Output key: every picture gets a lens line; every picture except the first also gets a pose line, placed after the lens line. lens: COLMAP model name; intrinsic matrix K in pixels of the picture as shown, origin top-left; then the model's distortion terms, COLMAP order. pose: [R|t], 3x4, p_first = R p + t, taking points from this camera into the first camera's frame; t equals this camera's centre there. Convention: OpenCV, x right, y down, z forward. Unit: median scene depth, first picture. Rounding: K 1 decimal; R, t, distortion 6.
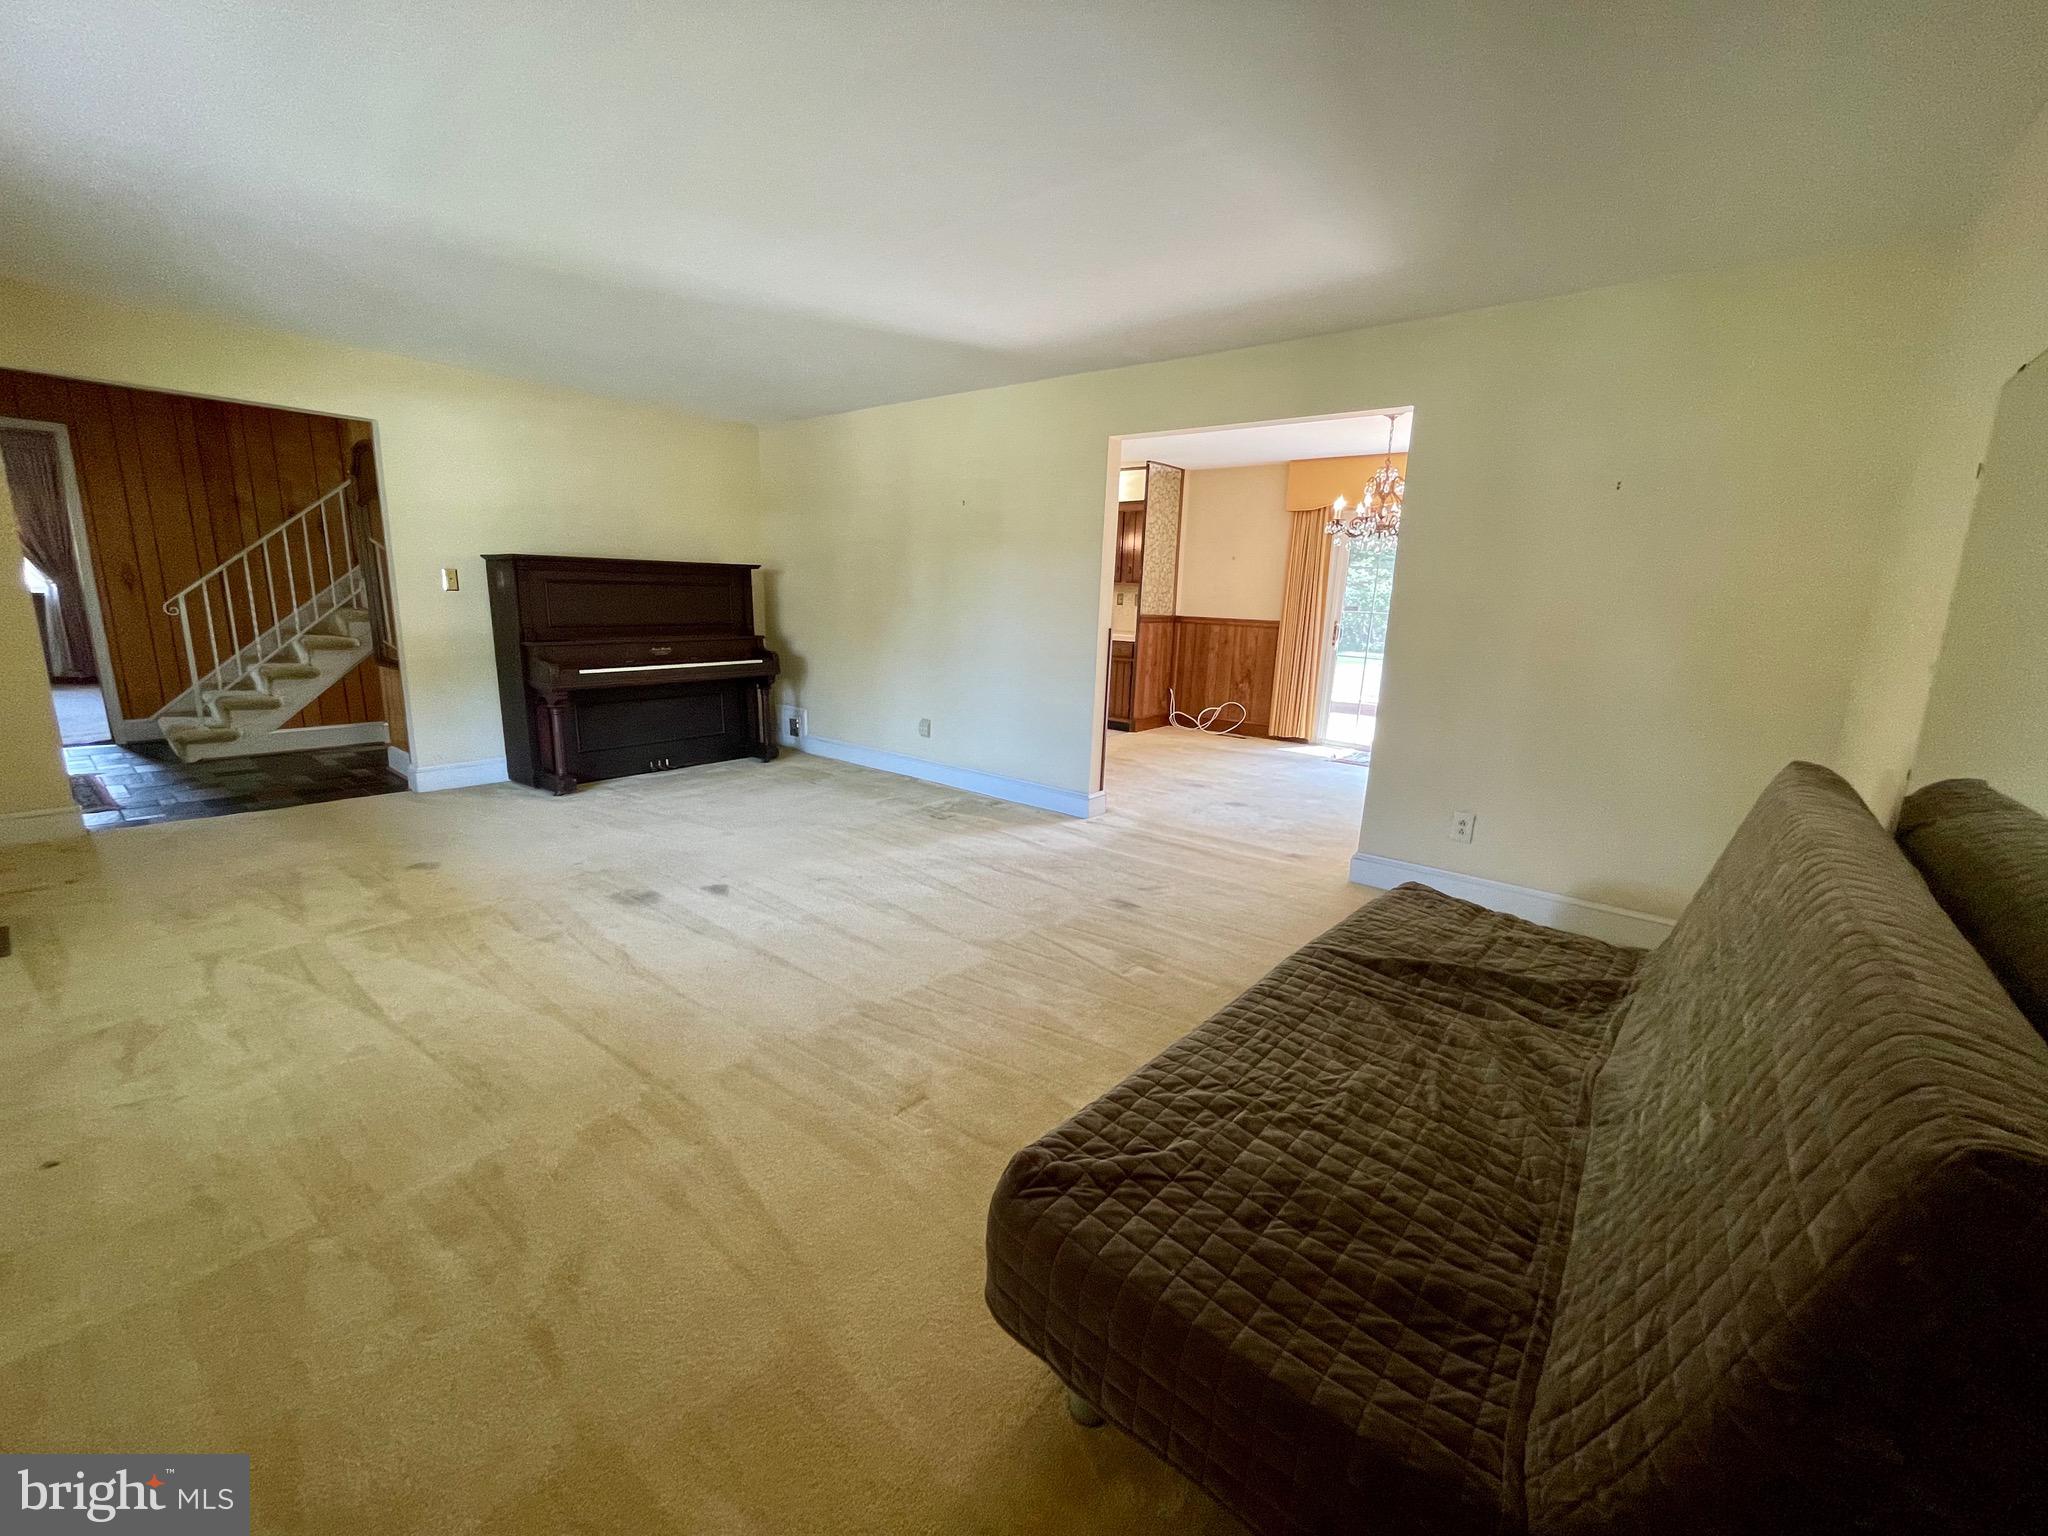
lens RADIAL K [[834.1, 0, 1024.0], [0, 834.1, 768.0], [0, 0, 1]] dist [-0.001130, -0.000185]
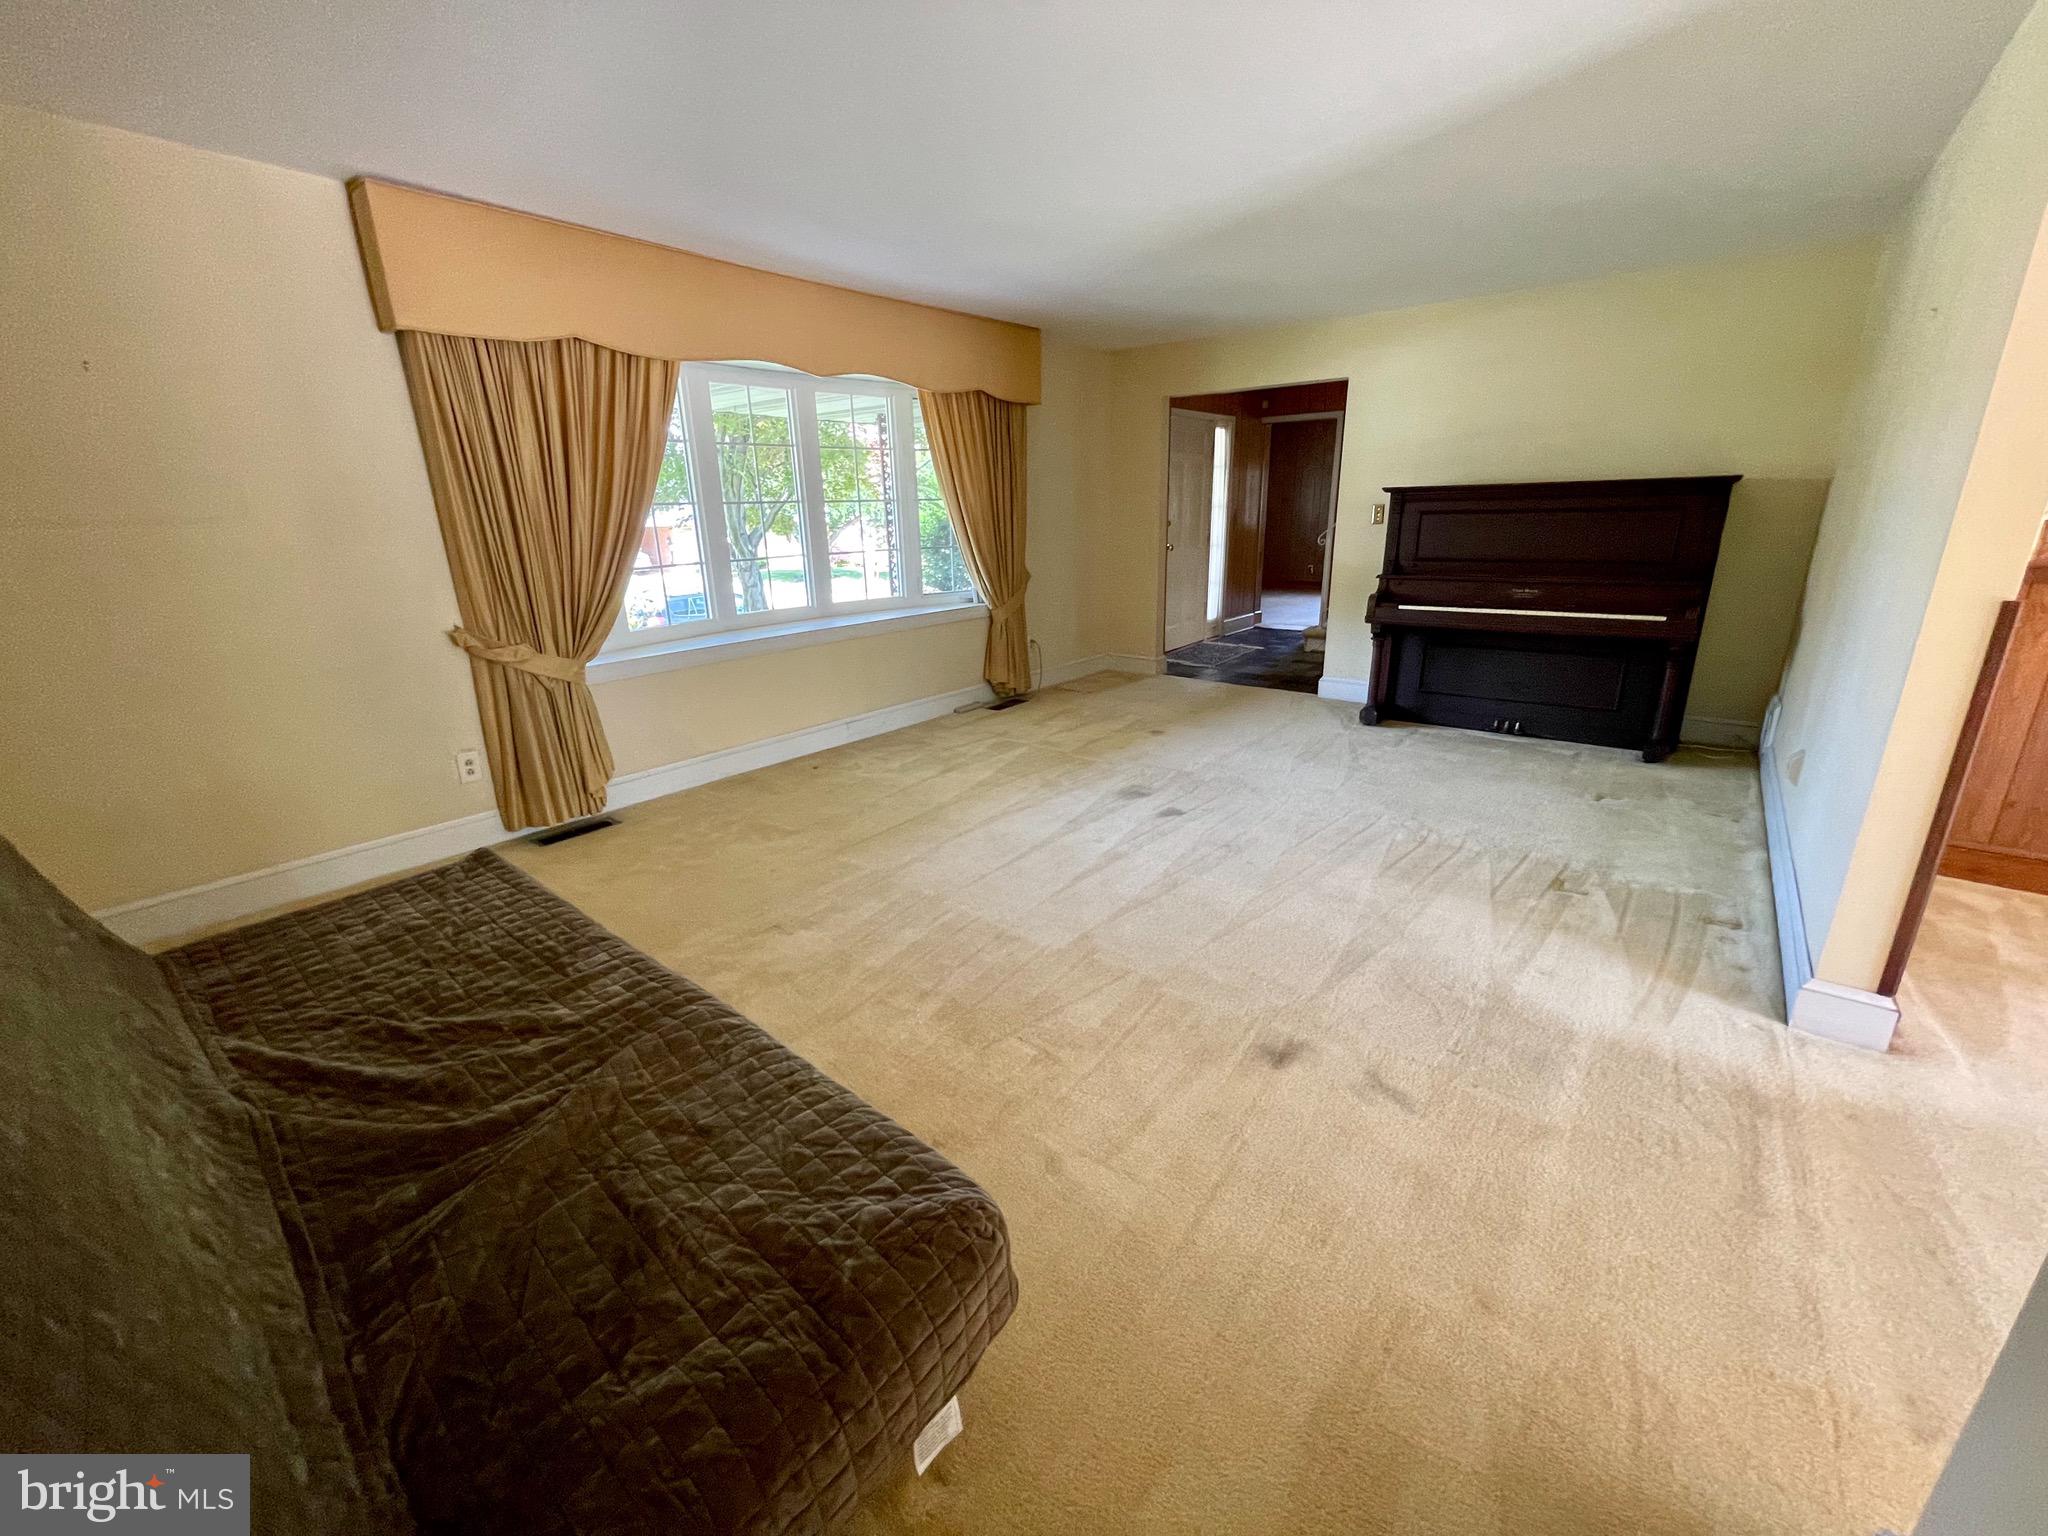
lens RADIAL K [[834.1, 0, 1024.0], [0, 834.1, 768.0], [0, 0, 1]] dist [-0.001130, -0.000185]
pose [[0.001934, 0.267240, -0.963628, 0.547820], [-0.185836, 0.946940, 0.262239, -0.130192], [0.982579, 0.178570, 0.051494, 0.642879]]
